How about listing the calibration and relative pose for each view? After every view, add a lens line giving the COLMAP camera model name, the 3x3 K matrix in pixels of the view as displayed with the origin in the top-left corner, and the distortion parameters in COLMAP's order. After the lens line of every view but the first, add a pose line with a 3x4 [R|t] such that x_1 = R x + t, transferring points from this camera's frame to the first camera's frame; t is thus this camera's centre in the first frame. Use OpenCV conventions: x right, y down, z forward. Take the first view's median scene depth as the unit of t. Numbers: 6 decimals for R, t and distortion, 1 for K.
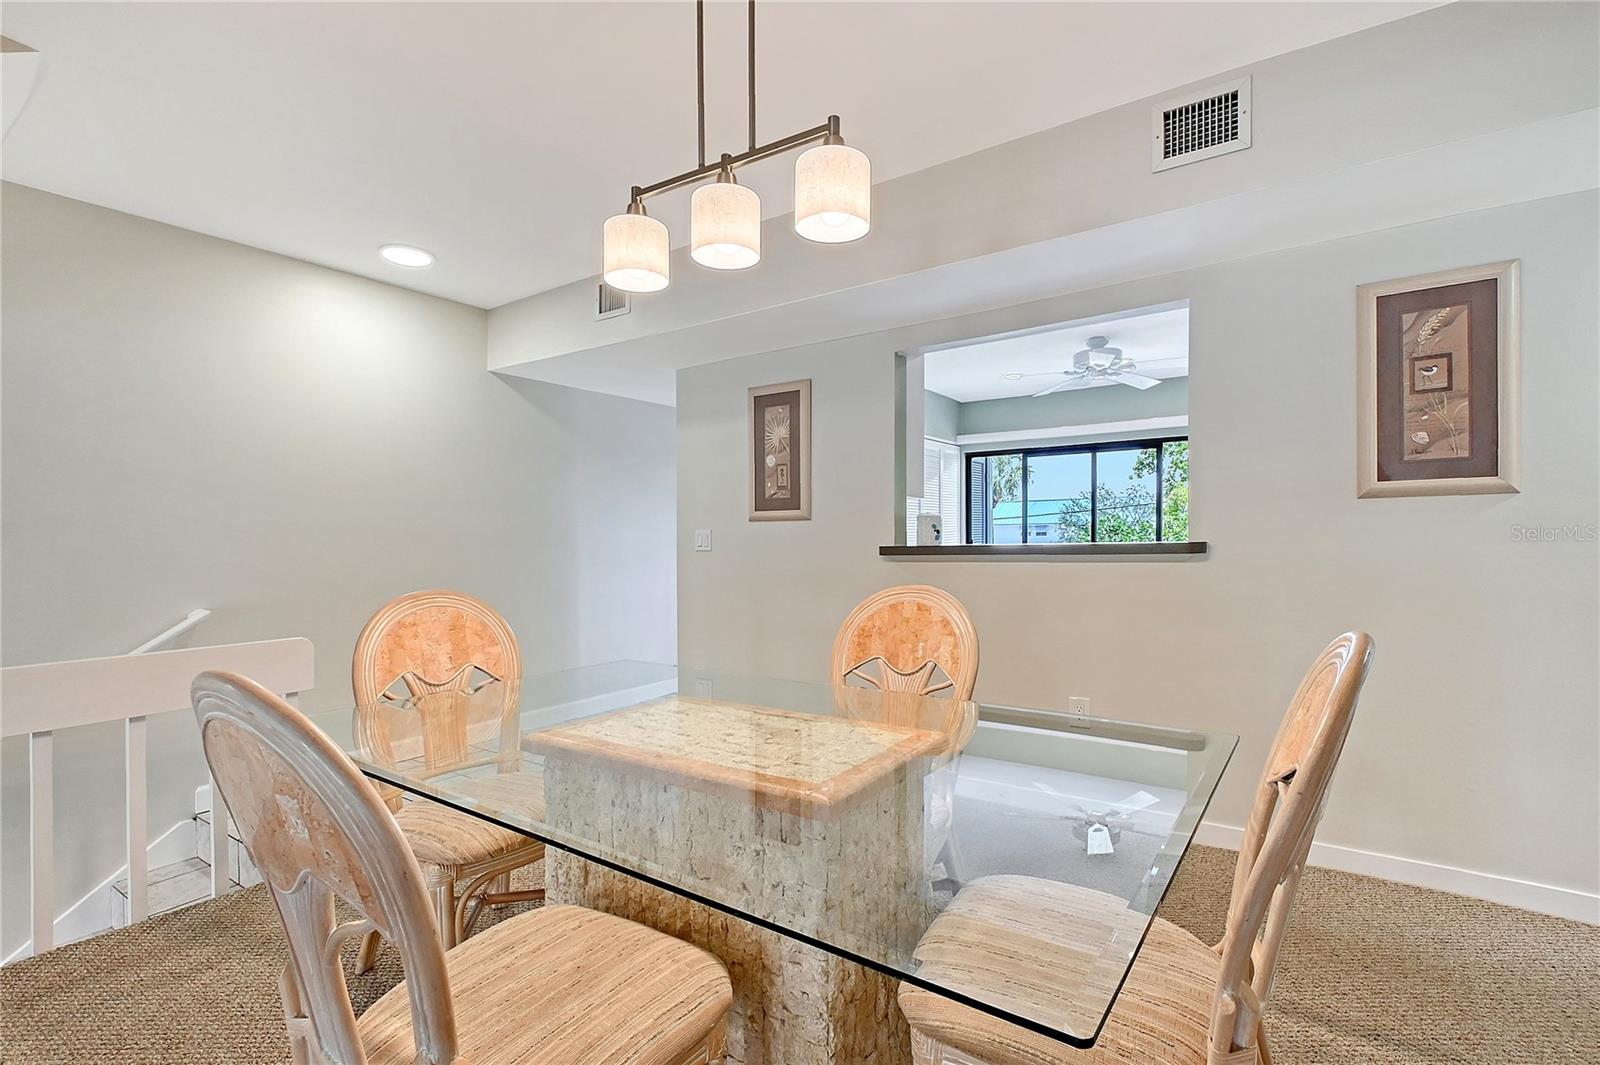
lens RADIAL K [[722.0, 0, 832.7], [0, 722.0, 543.3], [0, 0, 1]] dist [0.000506, -0.003687]
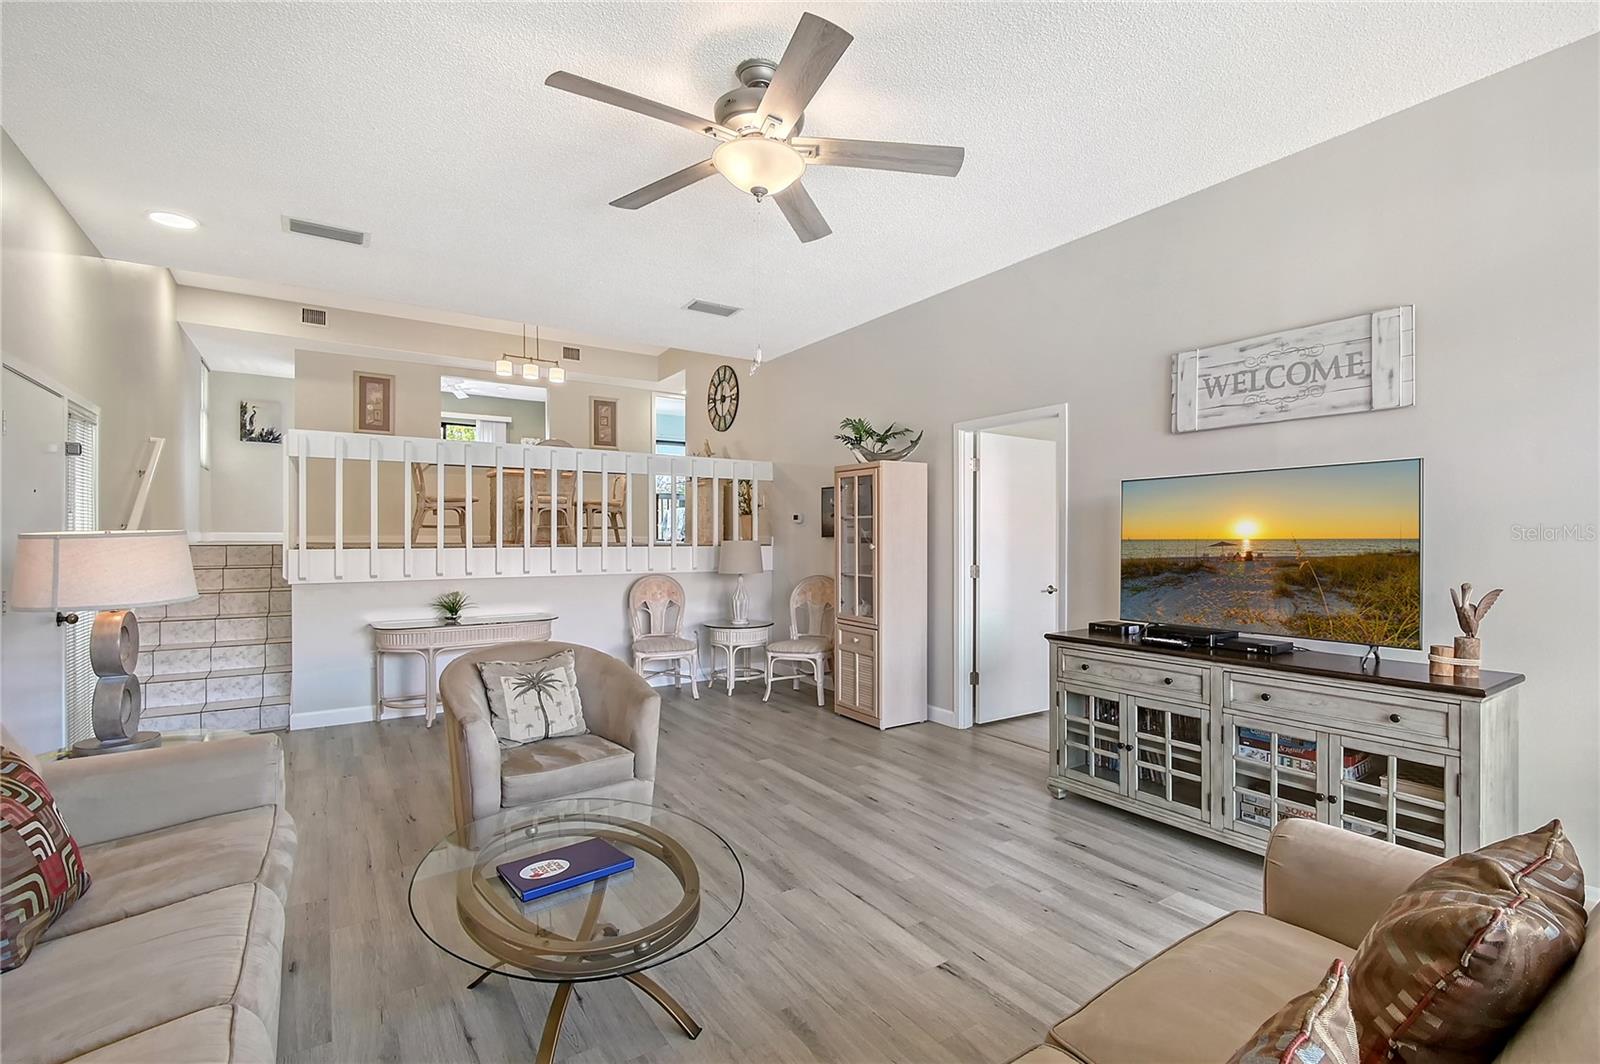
lens RADIAL K [[722.0, 0, 822.4], [0, 722.0, 536.8], [0, 0, 1]] dist [0.000506, -0.003687]
pose [[0.369371, 0.013933, 0.929178, -2.554563], [0.000275, 0.999886, -0.015103, 0.492852], [-0.929282, 0.005834, 0.369325, -1.700725]]
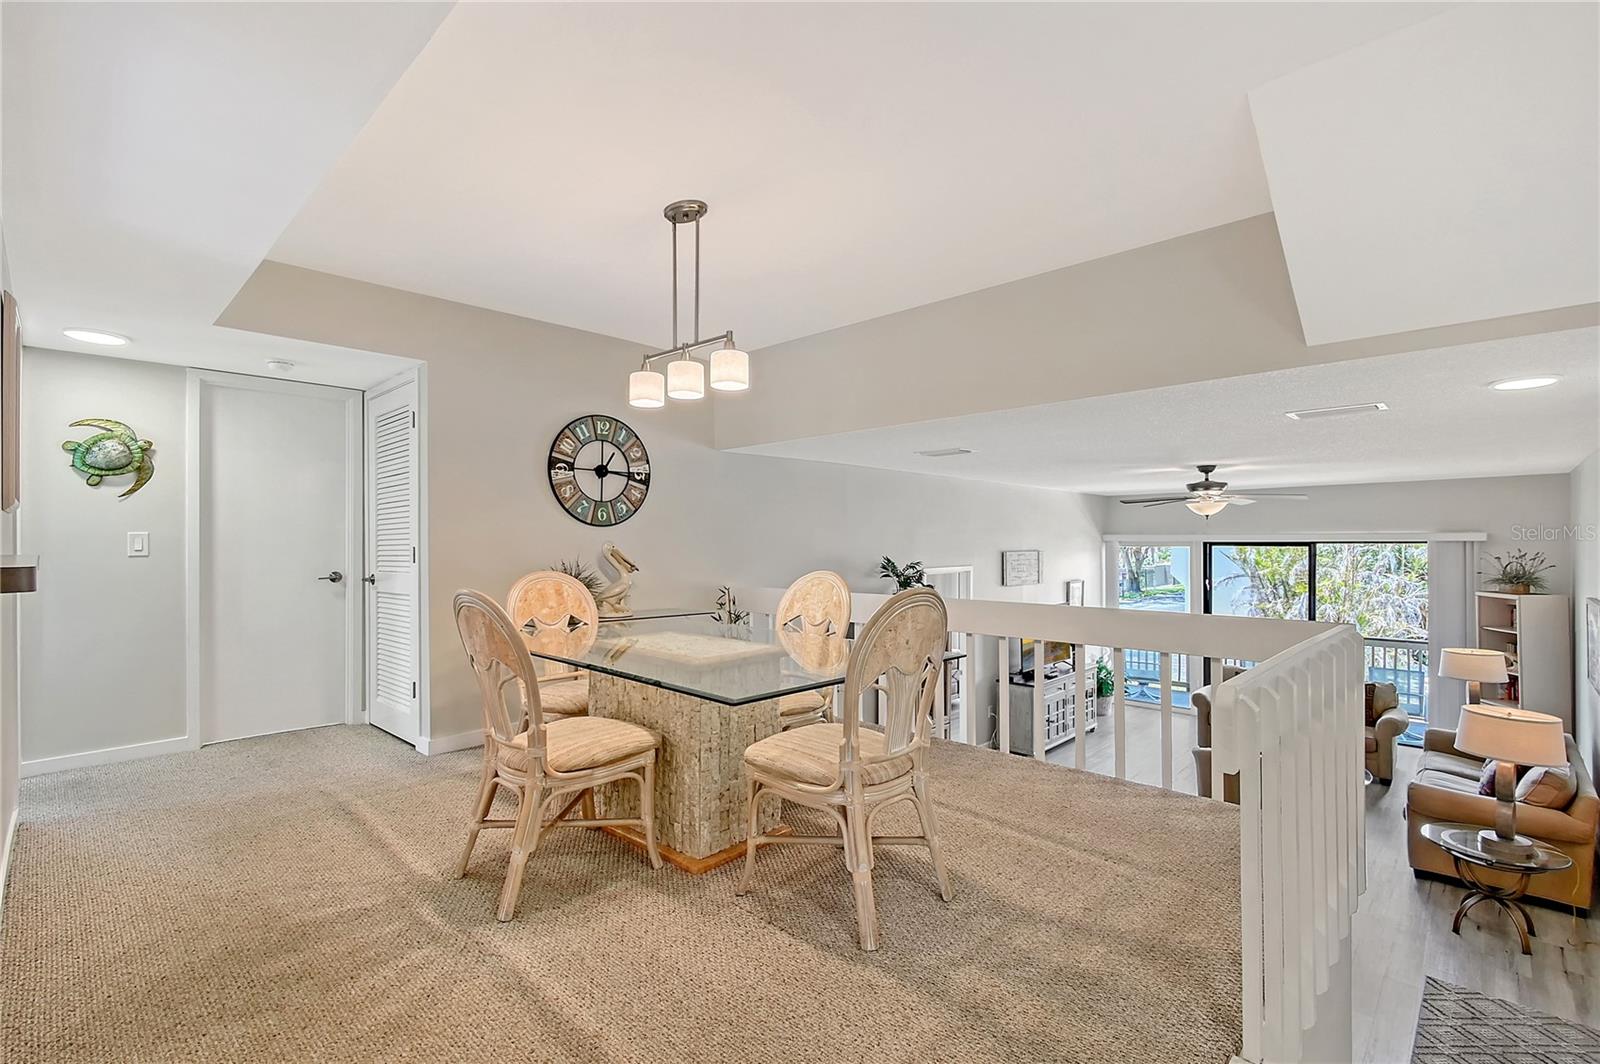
lens RADIAL K [[722.0, 0, 805.8], [0, 722.0, 542.7], [0, 0, 1]] dist [0.000506, -0.003687]
pose [[-0.984091, 0.016041, 0.176940, -0.510465], [0.017611, 0.999818, 0.007304, -0.007674], [-0.176790, 0.010304, -0.984195, 1.805753]]
